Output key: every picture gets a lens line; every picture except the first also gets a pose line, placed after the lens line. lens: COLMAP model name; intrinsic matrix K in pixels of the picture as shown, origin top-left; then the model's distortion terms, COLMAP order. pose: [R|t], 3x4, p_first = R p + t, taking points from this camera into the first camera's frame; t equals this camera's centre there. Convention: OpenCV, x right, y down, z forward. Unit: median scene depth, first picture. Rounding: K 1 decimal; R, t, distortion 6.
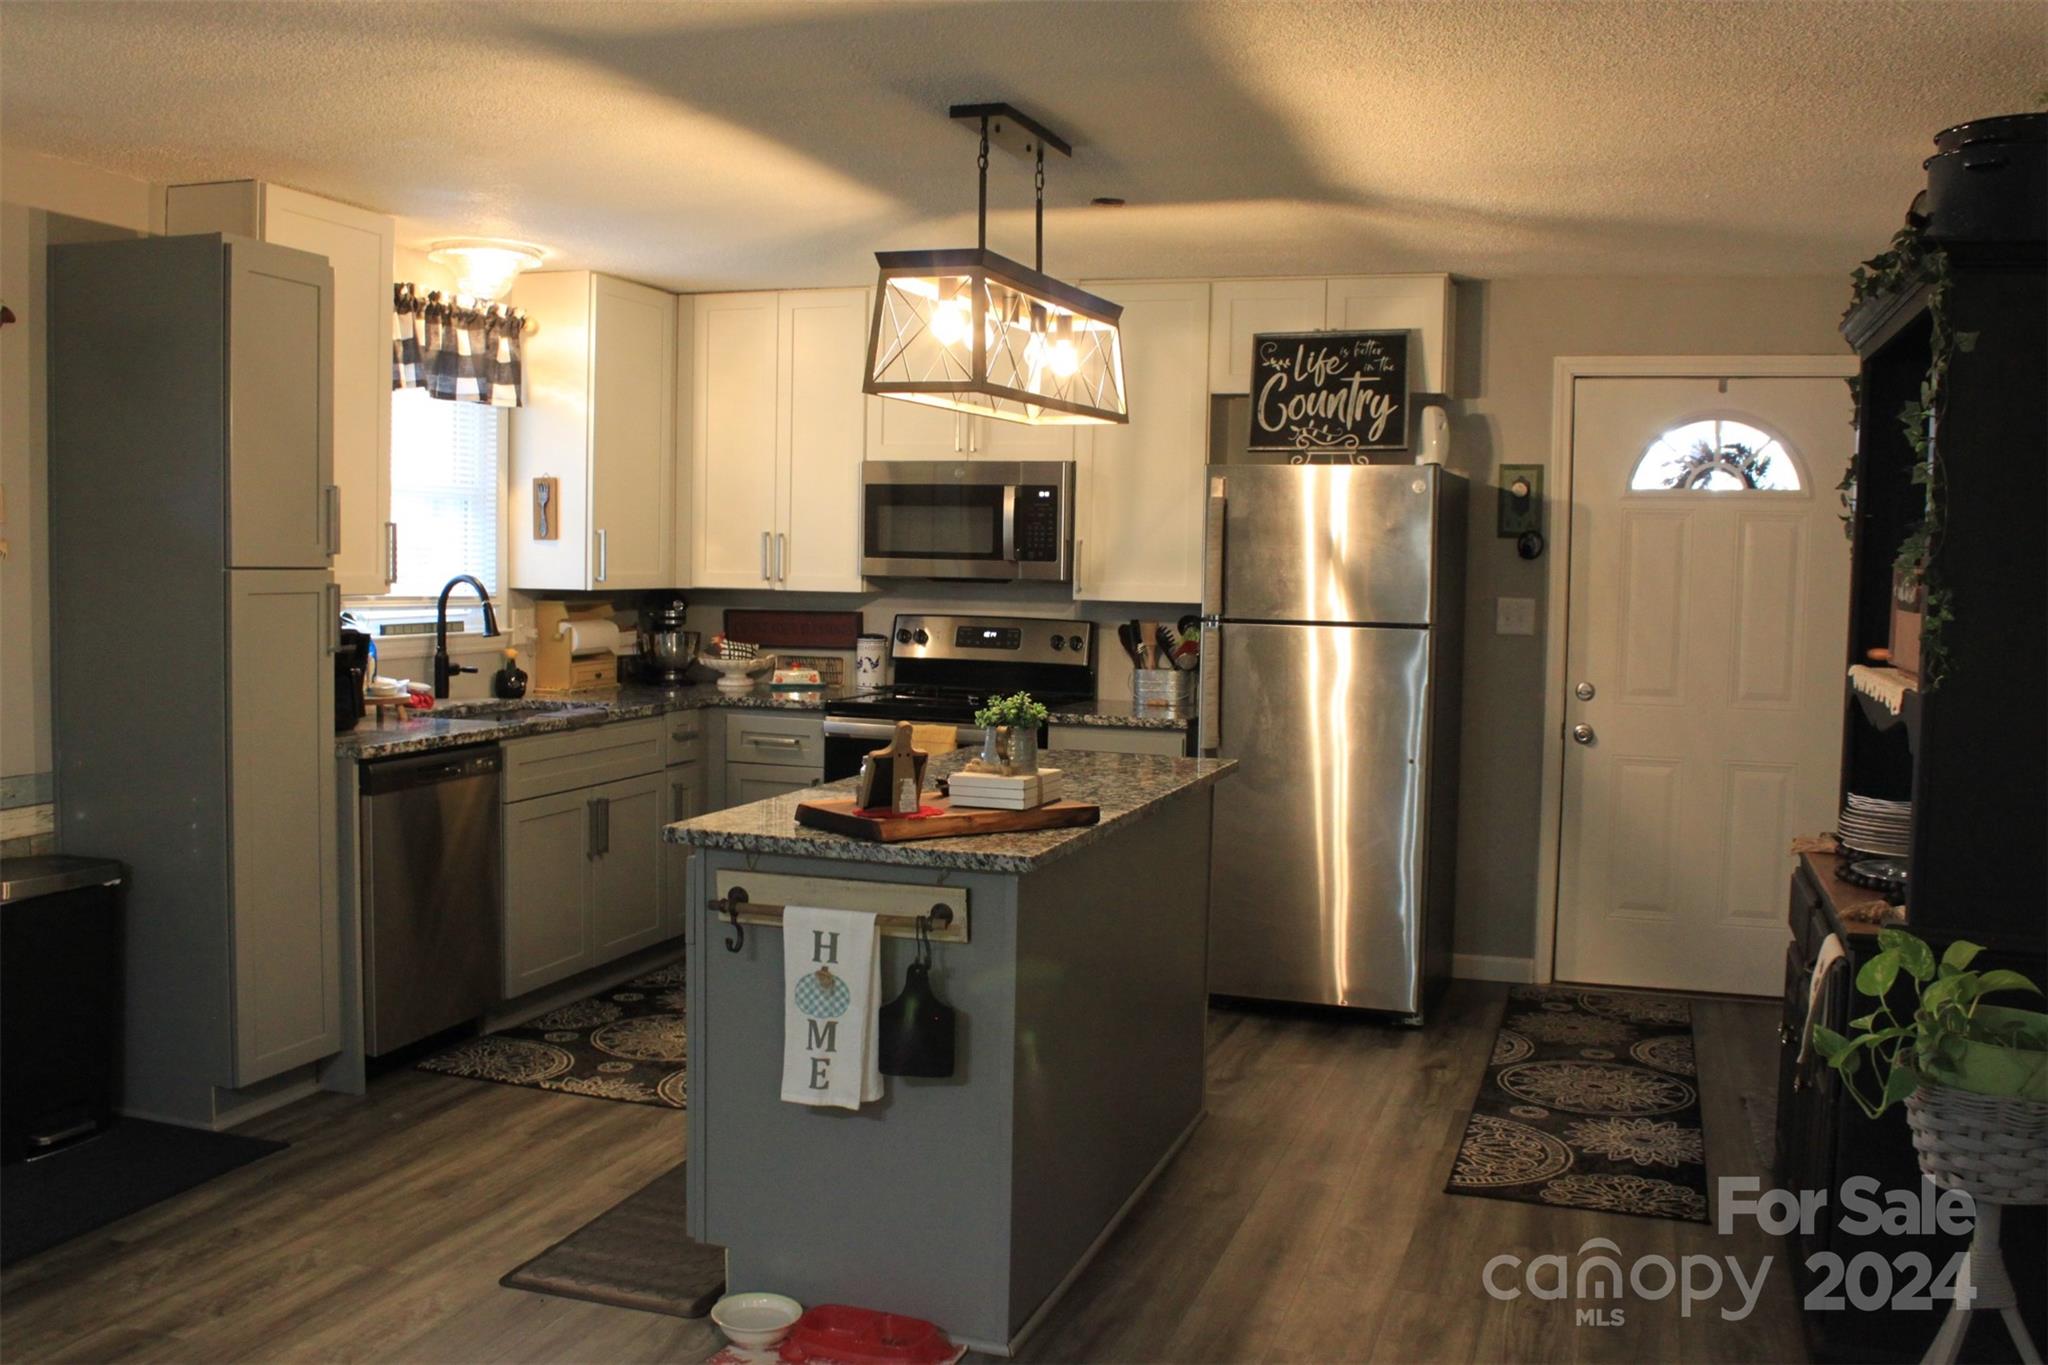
lens RADIAL K [[1843.8, 0, 1014.4], [0, 1843.8, 679.1], [0, 0, 1]] dist [-0.164955, 0.164595]
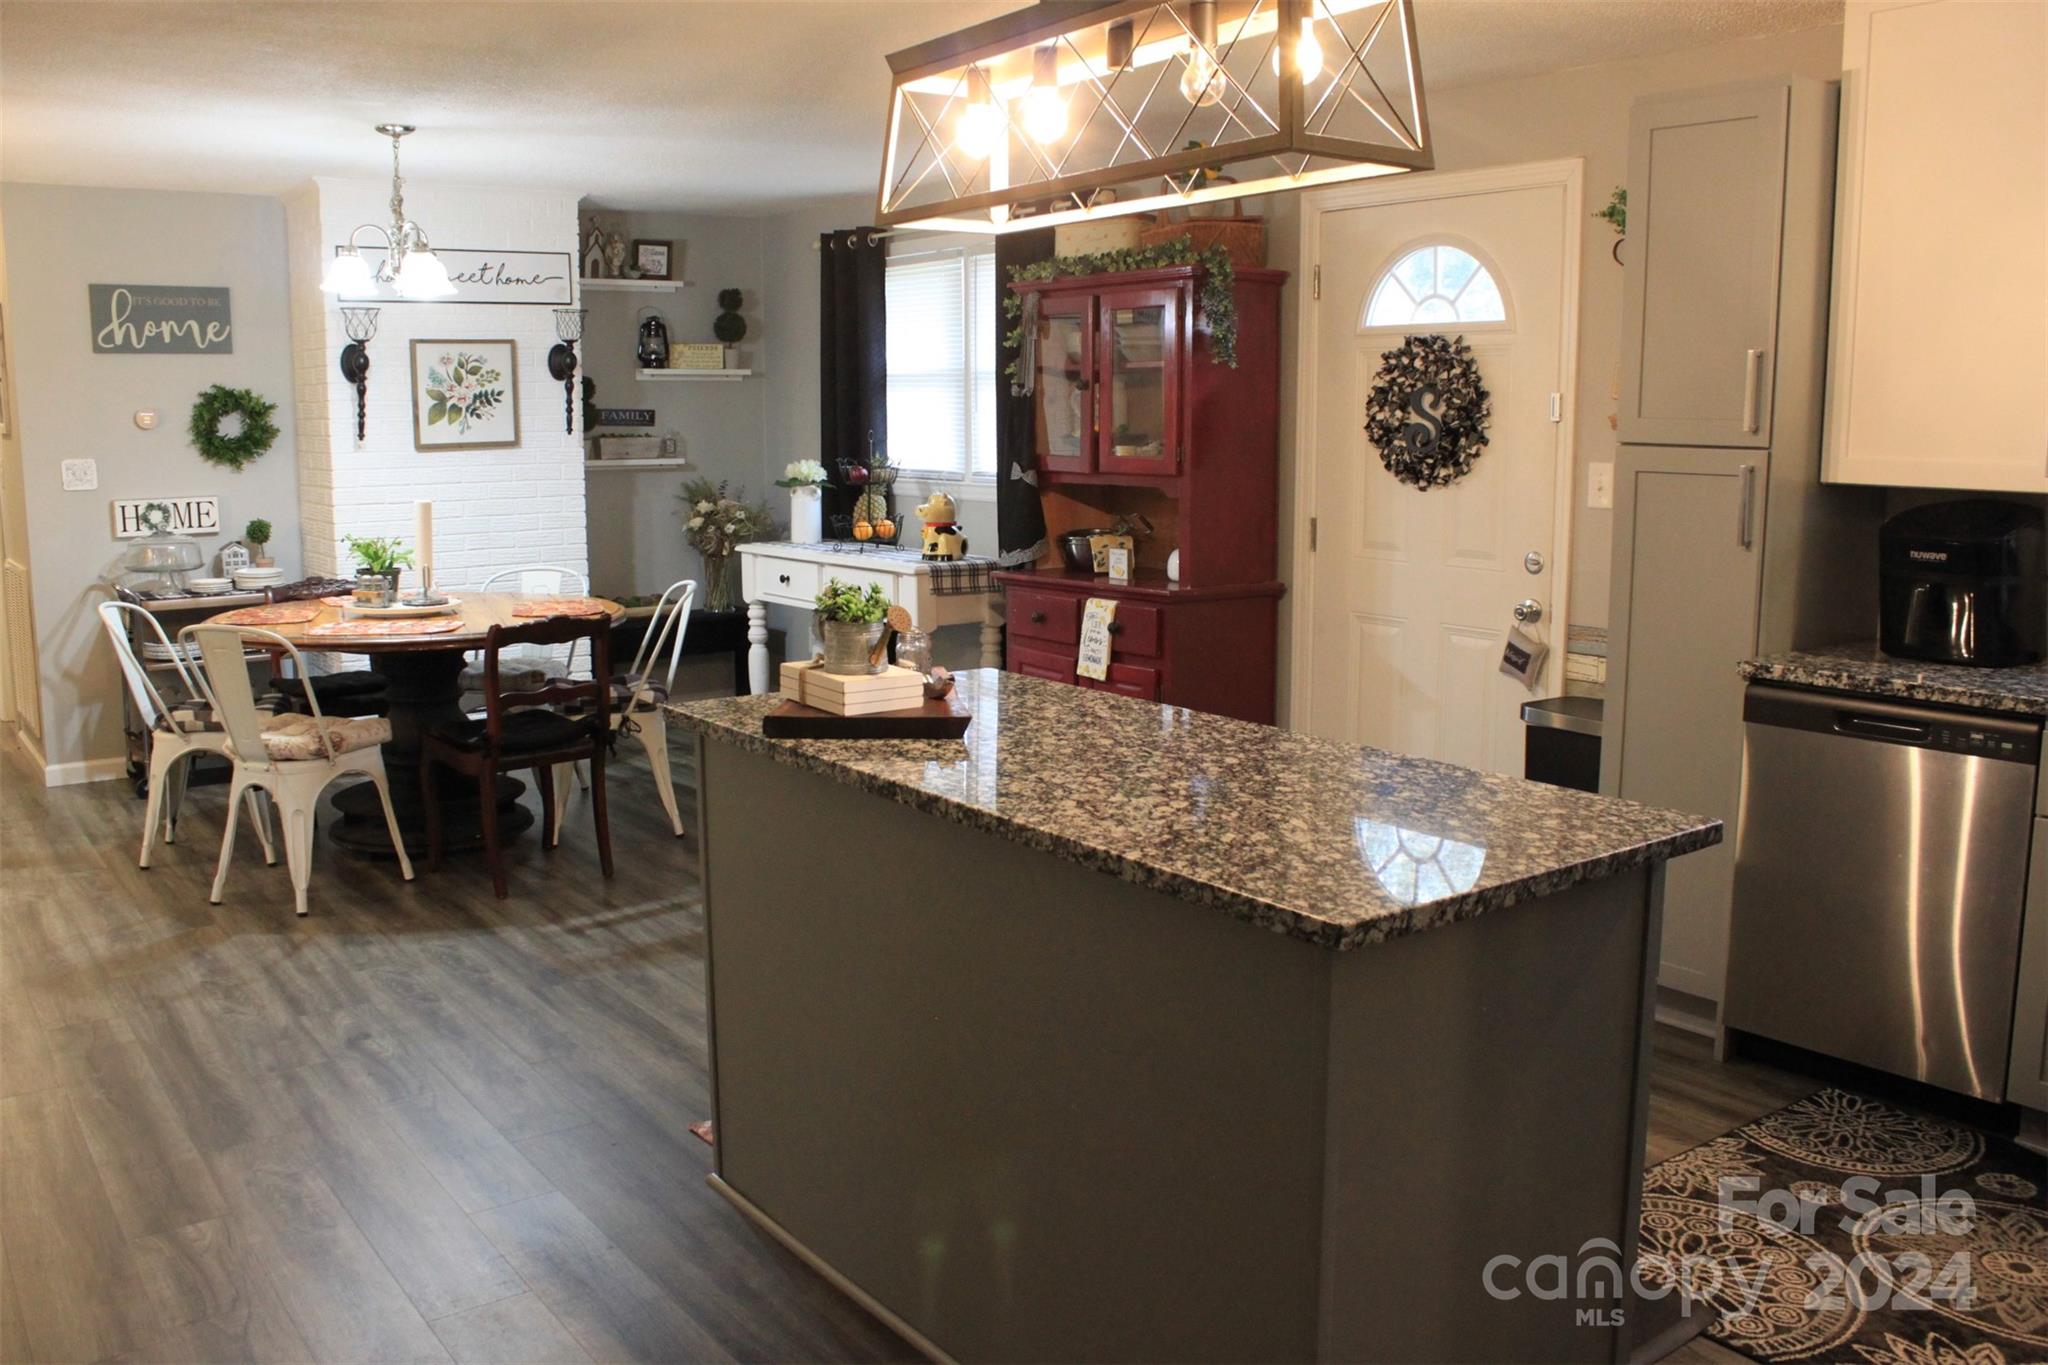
lens RADIAL K [[1710.7, 0, 1008.8], [0, 1710.7, 678.9], [0, 0, 1]] dist [-0.176457, 0.165454]
pose [[-0.568743, 0.110526, -0.815056, 0.410880], [-0.063635, 0.982048, 0.177575, -0.062007], [0.820050, 0.152861, -0.551499, 1.007295]]
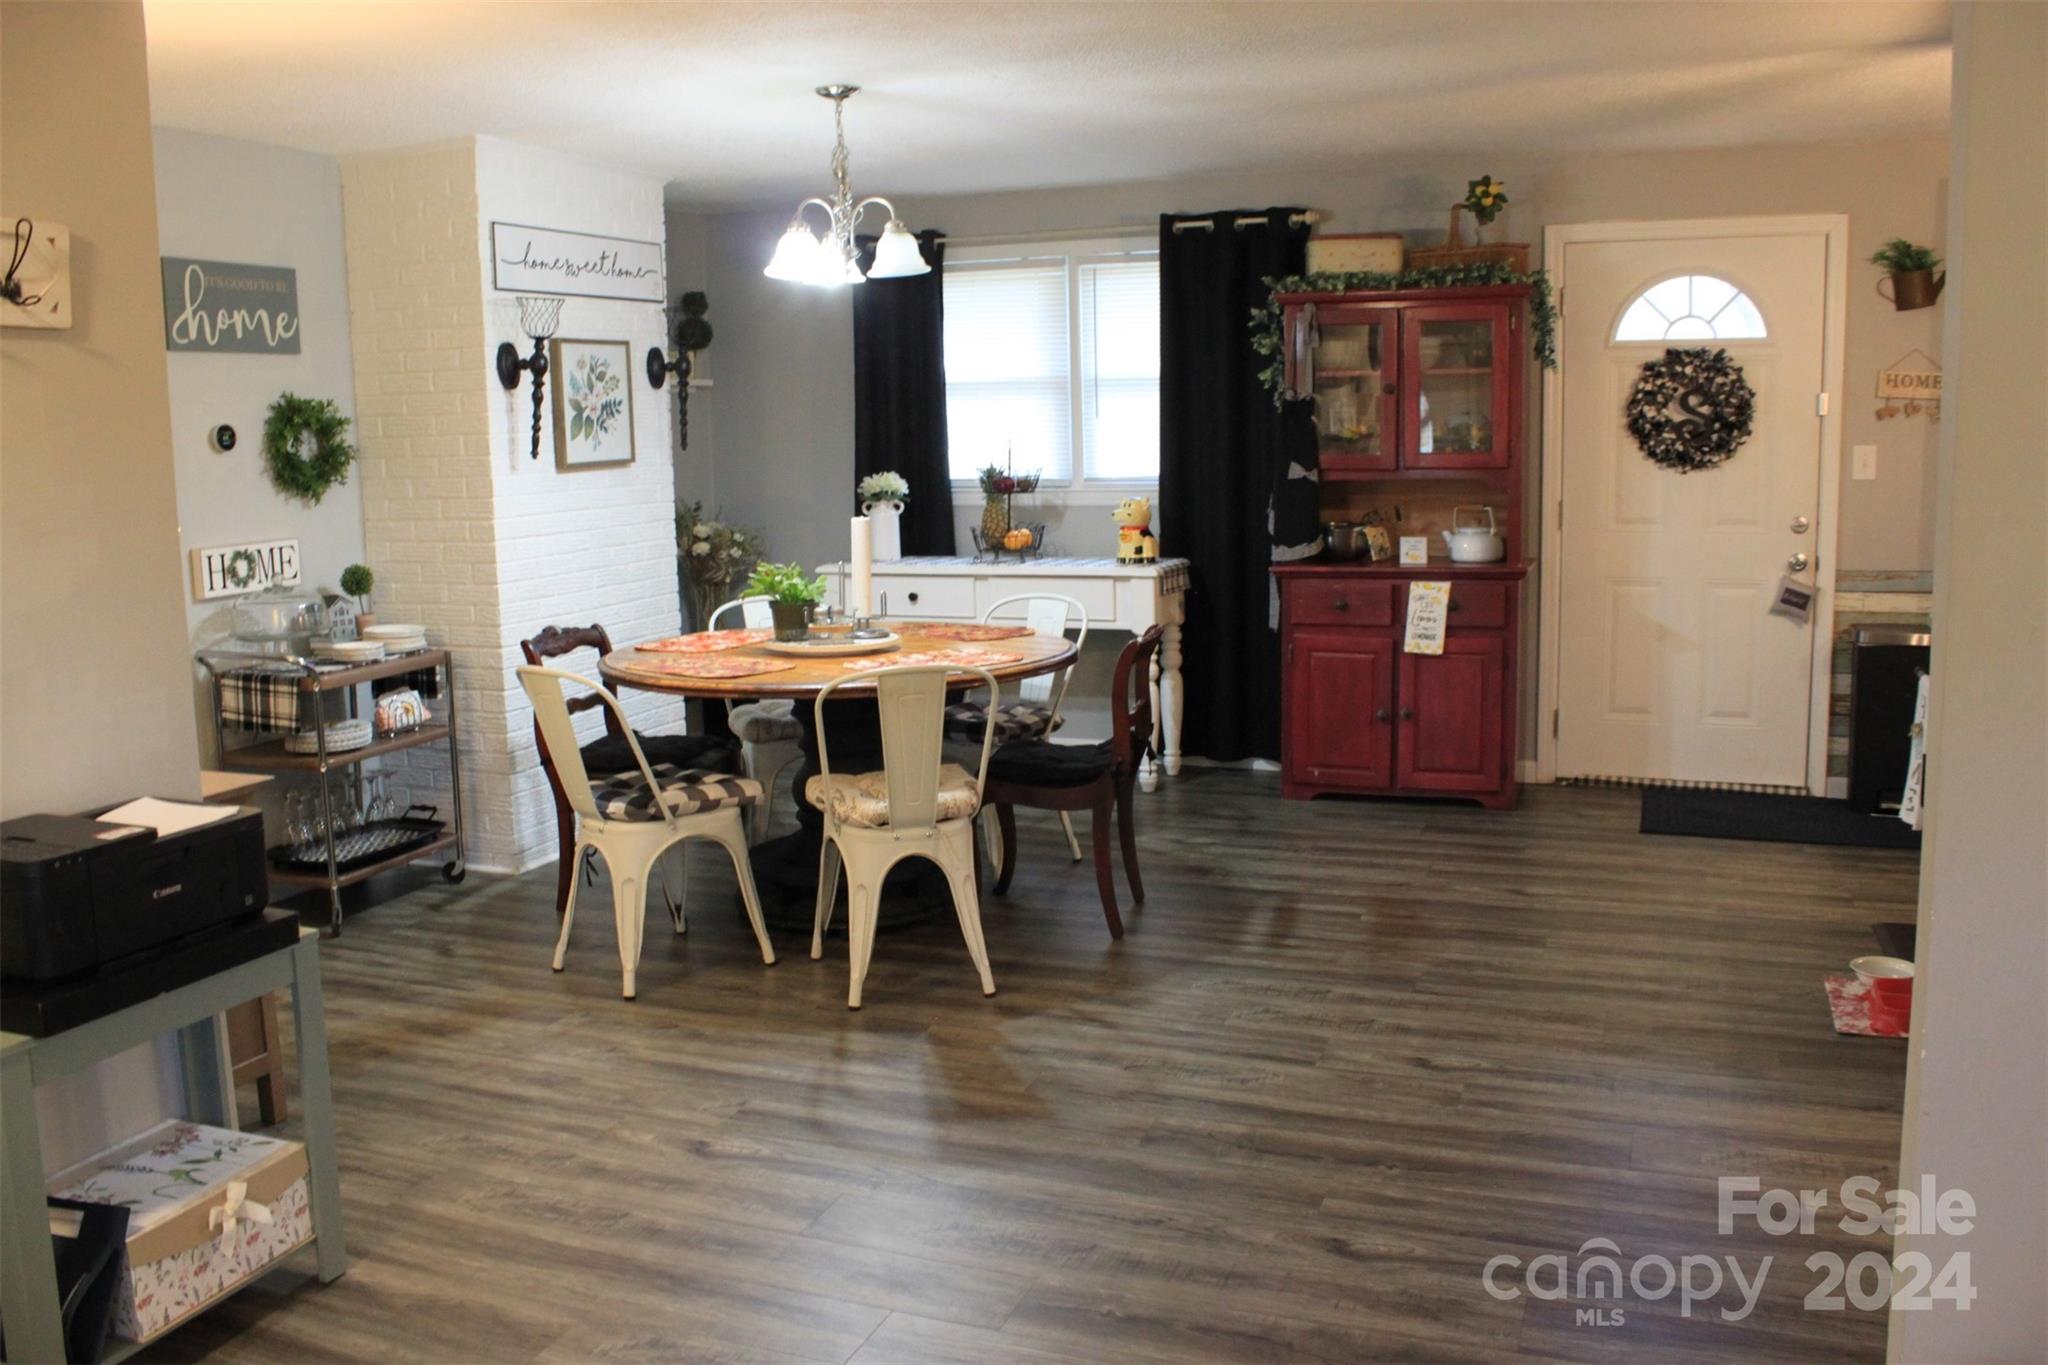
lens RADIAL K [[1705.6, 0, 1011.2], [0, 1705.6, 677.1], [0, 0, 1]] dist [-0.159079, 0.131230]
pose [[-0.039331, 0.131490, -0.990537, 0.679650], [-0.046633, 0.989982, 0.133268, -0.003447], [0.998138, 0.051433, -0.032805, 0.224959]]
